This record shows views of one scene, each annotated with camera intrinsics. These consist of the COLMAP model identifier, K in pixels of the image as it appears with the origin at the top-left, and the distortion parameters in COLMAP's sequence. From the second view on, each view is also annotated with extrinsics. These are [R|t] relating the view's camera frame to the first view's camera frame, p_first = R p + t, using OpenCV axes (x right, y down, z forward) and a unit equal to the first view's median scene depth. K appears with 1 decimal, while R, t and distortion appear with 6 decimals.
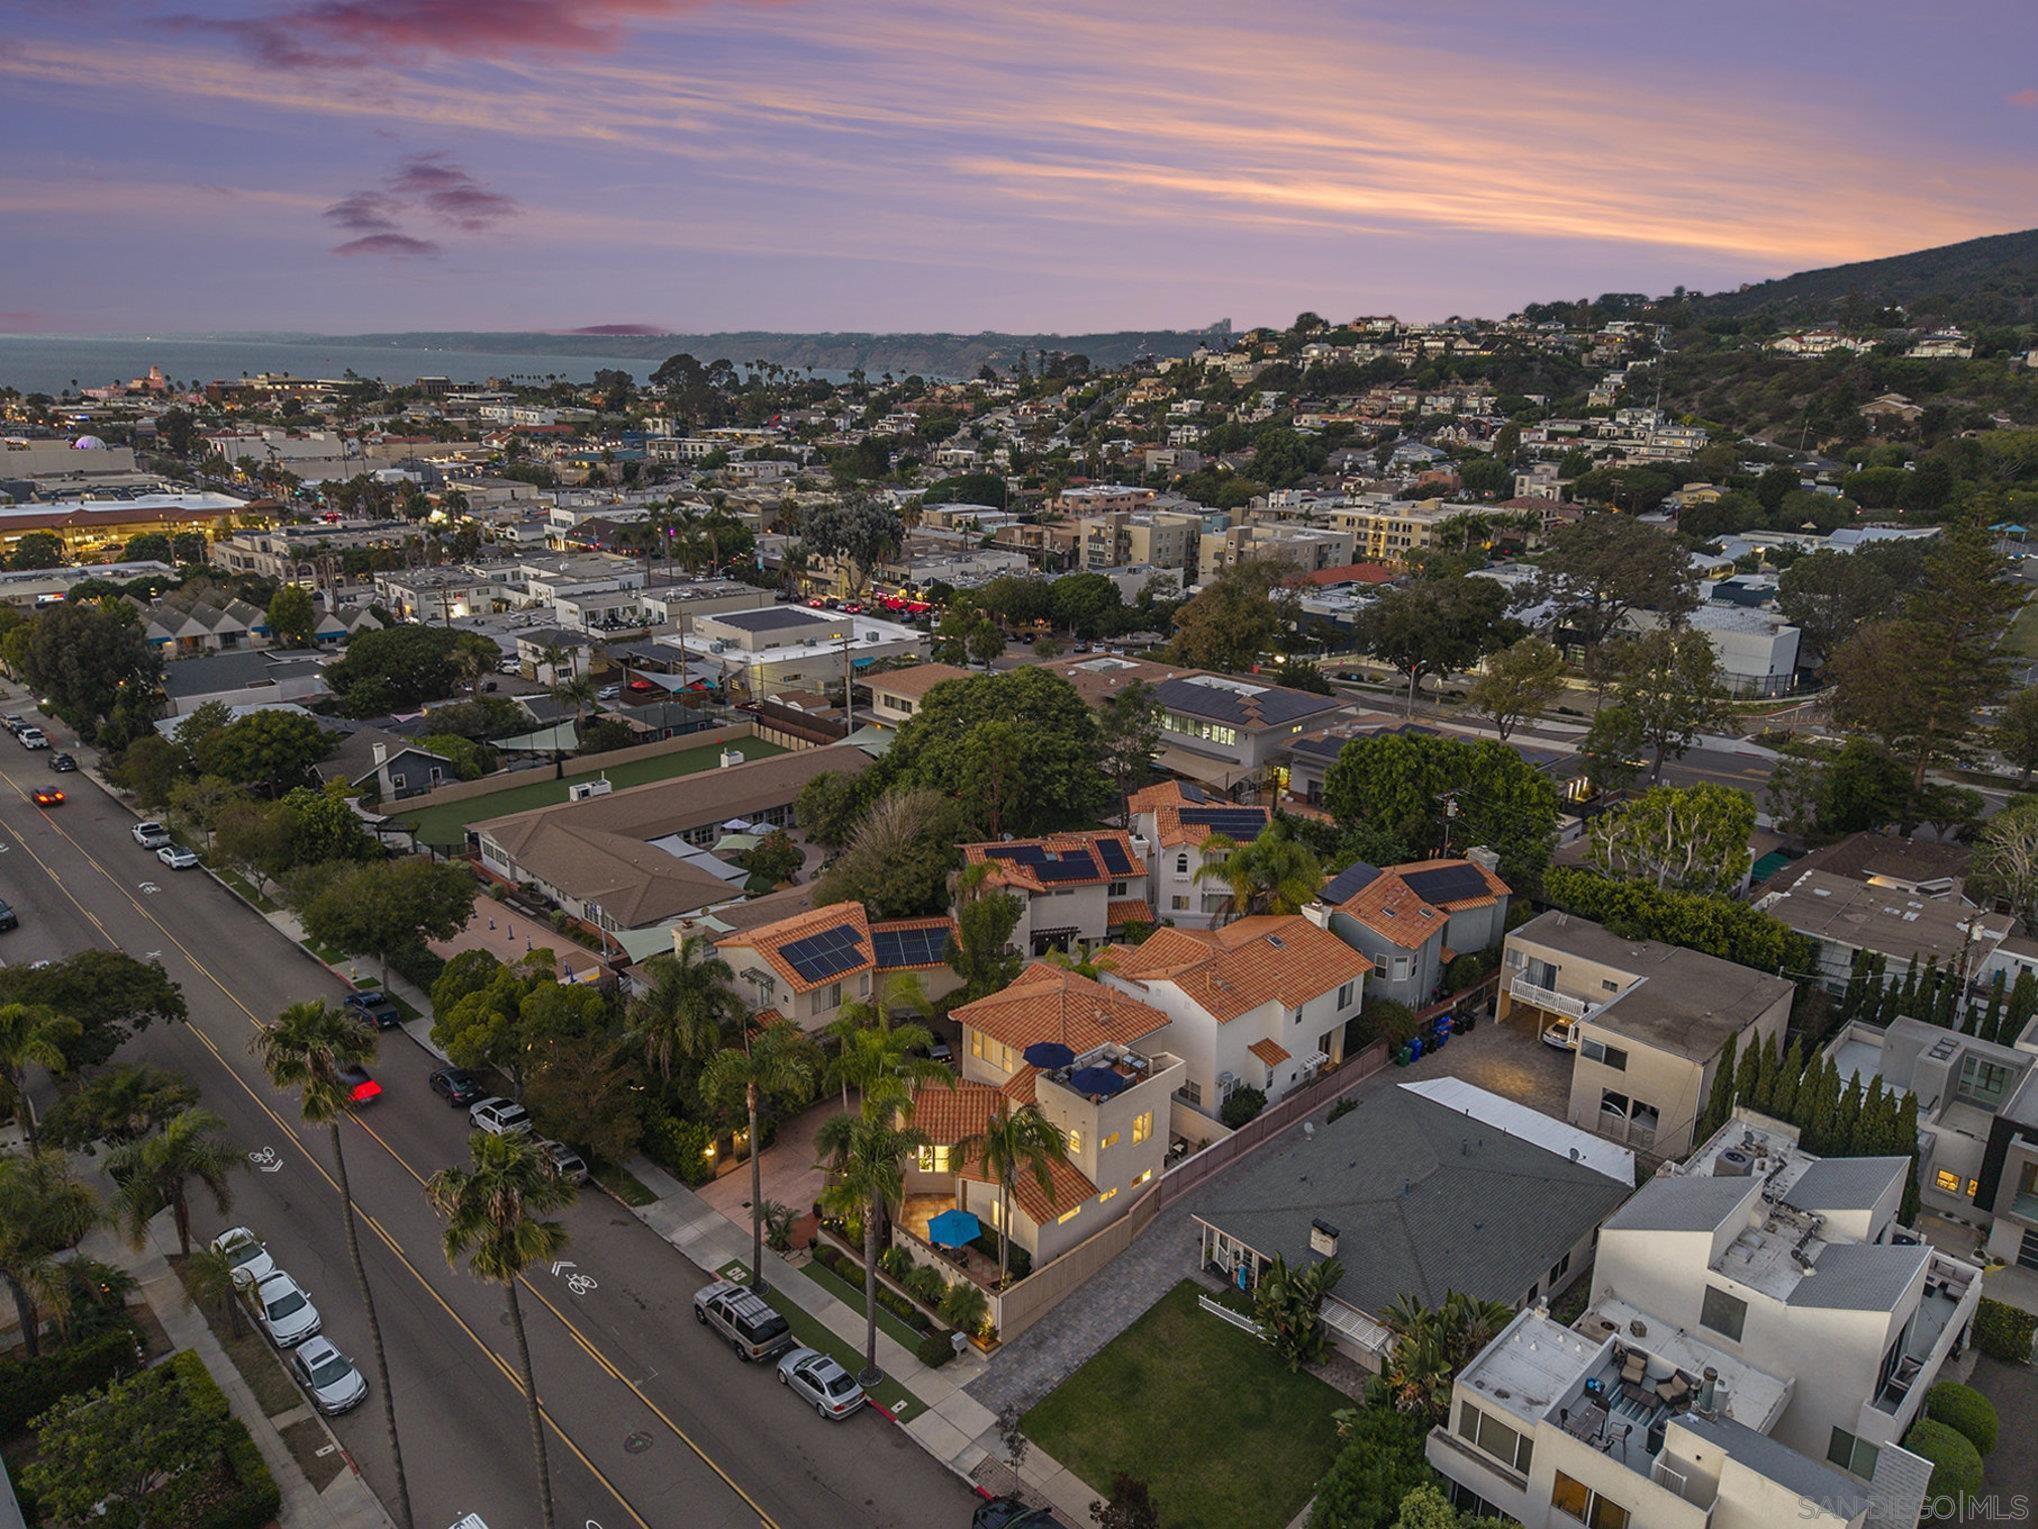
lens RADIAL K [[1388.5, 0, 1009.1], [0, 1388.5, 764.0], [0, 0, 1]] dist [0.012705, -0.004503]
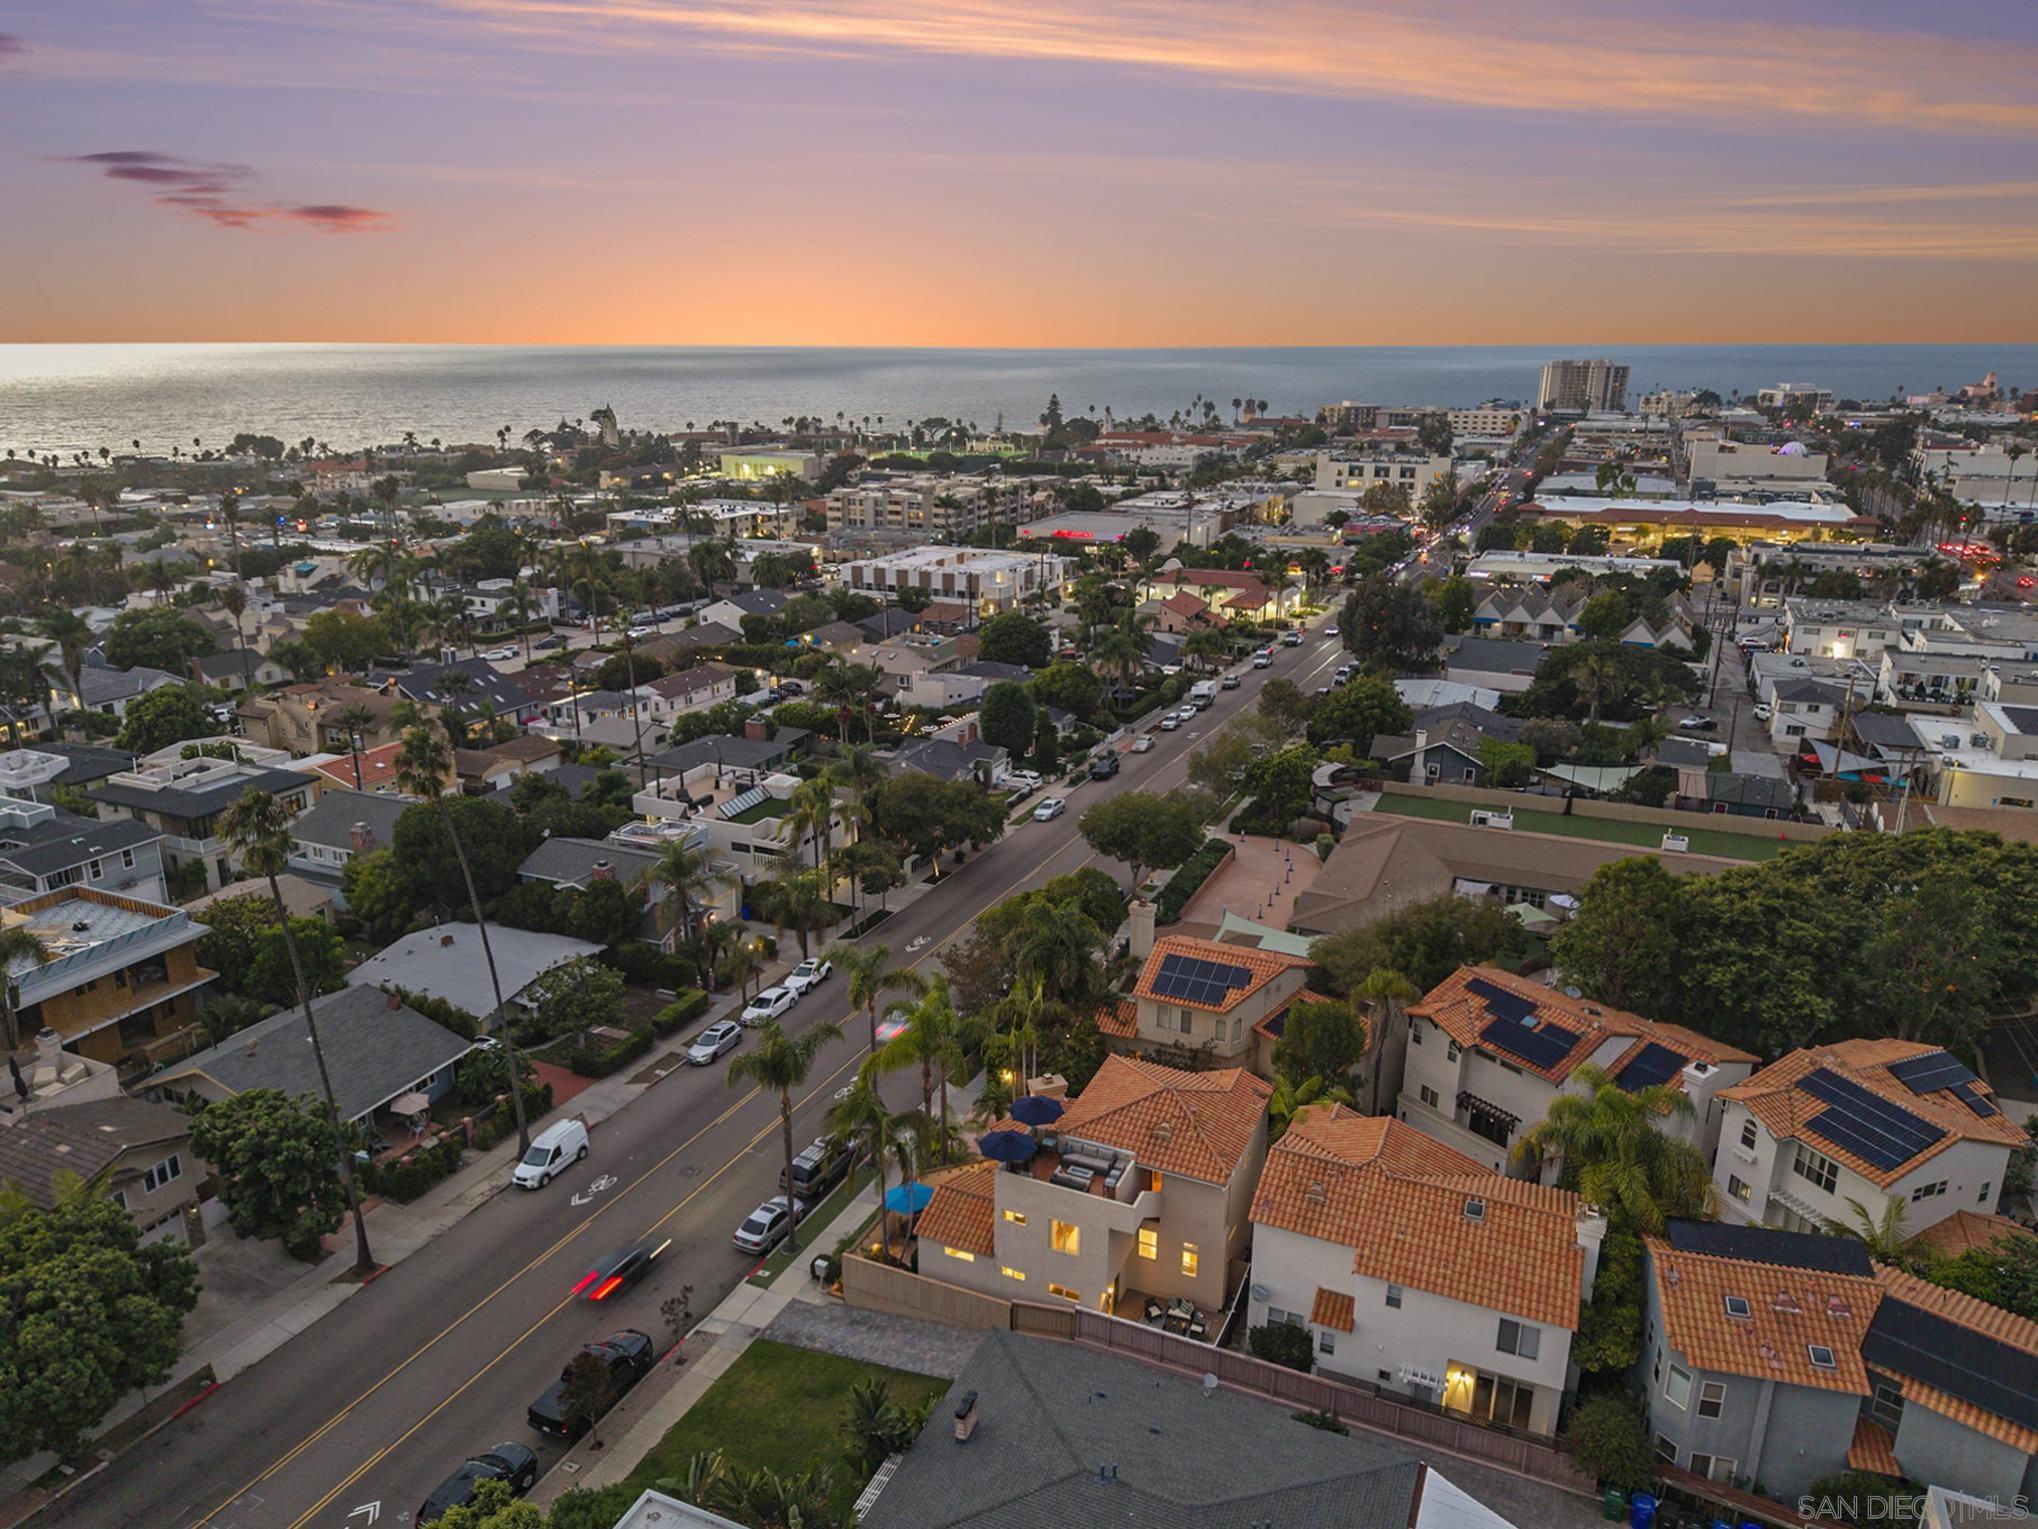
lens RADIAL K [[1388.5, 0, 1007.5], [0, 1388.5, 767.0], [0, 0, 1]] dist [0.012705, -0.004503]
pose [[0.358238, 0.255975, -0.897854, 0.374242], [-0.257918, 0.951390, 0.168331, -0.079232], [0.897298, 0.171270, 0.406845, 0.249999]]
